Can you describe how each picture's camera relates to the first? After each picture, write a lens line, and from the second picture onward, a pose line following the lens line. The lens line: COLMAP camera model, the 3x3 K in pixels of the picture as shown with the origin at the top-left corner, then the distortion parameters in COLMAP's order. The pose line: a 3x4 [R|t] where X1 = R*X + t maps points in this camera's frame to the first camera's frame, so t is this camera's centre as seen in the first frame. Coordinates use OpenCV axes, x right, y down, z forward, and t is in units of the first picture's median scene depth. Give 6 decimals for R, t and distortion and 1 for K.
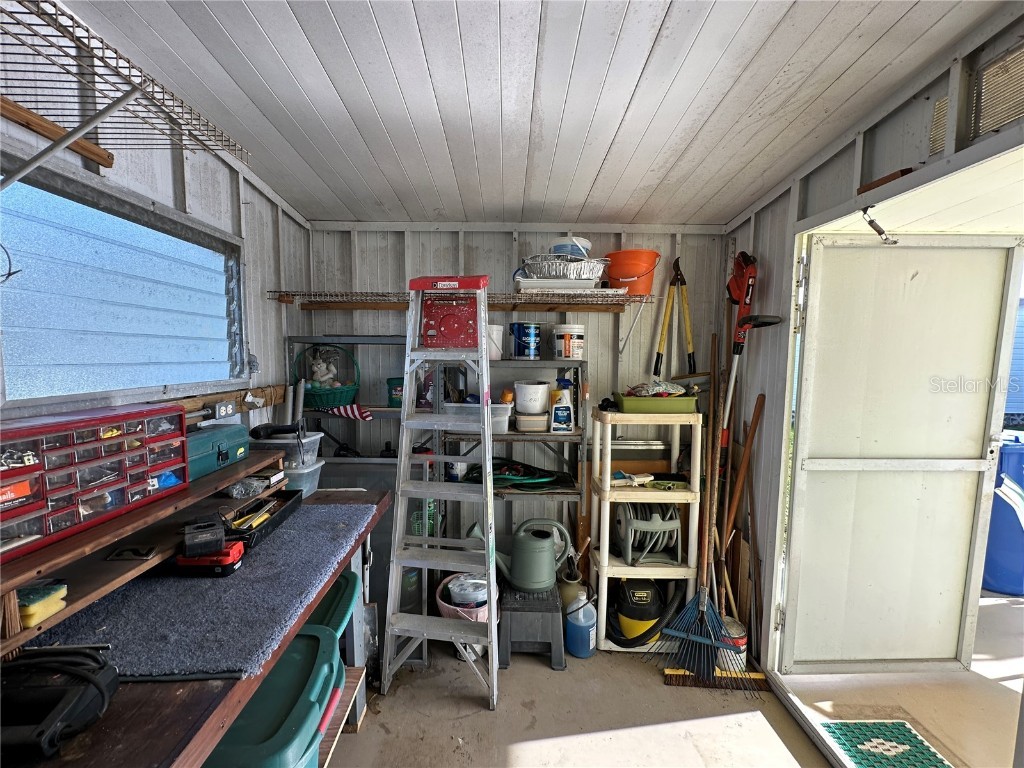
lens RADIAL K [[411.3, 0, 512.8], [0, 411.3, 389.5], [0, 0, 1]] dist [-0.002855, -0.000330]
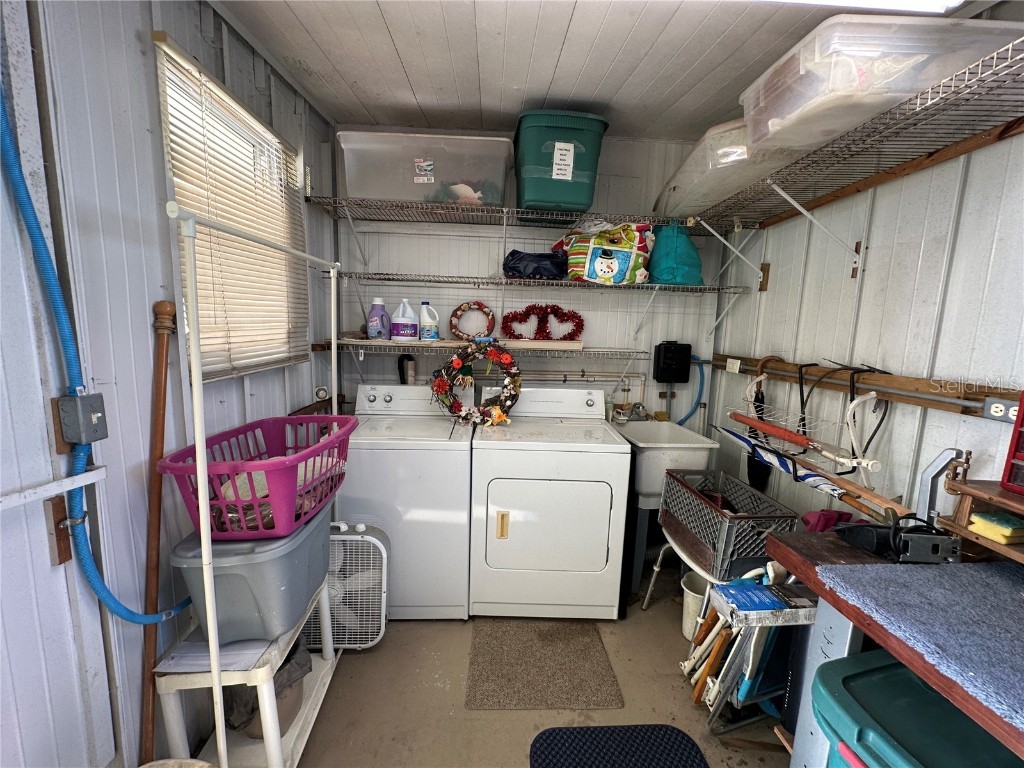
lens RADIAL K [[411.3, 0, 506.4], [0, 411.3, 381.0], [0, 0, 1]] dist [-0.002855, -0.000330]
pose [[-0.999426, -0.030777, -0.014154, 0.357001], [-0.033084, 0.976605, 0.212480, -0.124231], [0.007283, 0.212826, -0.977063, 2.101024]]
